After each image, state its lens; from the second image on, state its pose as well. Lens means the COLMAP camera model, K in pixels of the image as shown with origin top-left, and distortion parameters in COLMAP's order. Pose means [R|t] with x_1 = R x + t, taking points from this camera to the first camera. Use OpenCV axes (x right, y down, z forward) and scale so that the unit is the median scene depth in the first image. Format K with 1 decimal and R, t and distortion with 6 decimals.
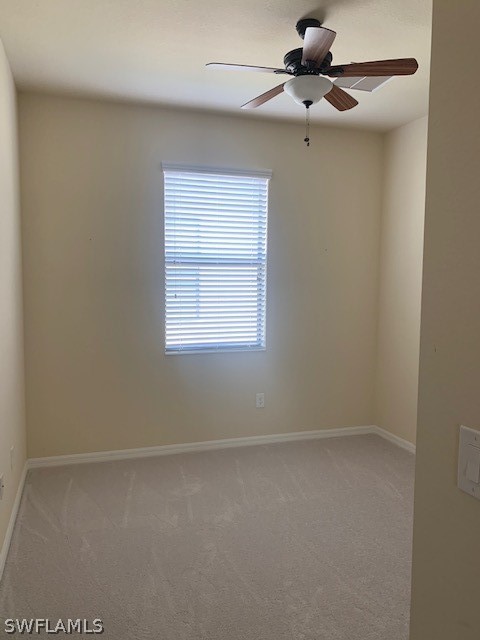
lens RADIAL K [[489.0, 0, 235.9], [0, 489.0, 314.2], [0, 0, 1]] dist [0.007017, -0.008920]
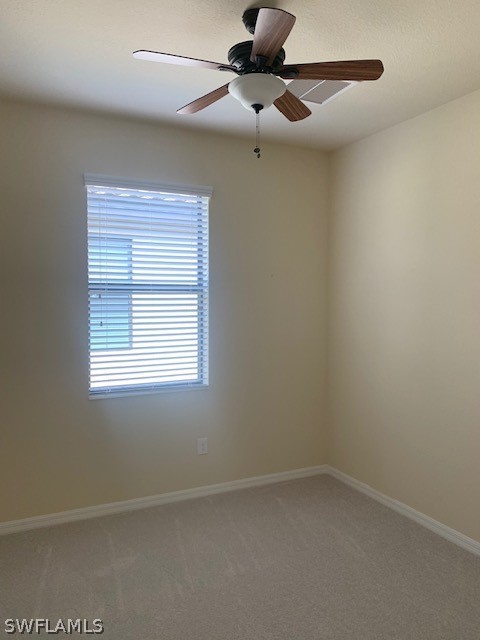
lens RADIAL K [[498.1, 0, 245.8], [0, 498.1, 320.7], [0, 0, 1]] dist [0.067942, -0.087374]
pose [[0.988973, -0.011804, 0.147622, -0.004364], [0.016386, 0.999420, -0.029859, -0.027137], [-0.147184, 0.031949, 0.988593, 0.114494]]
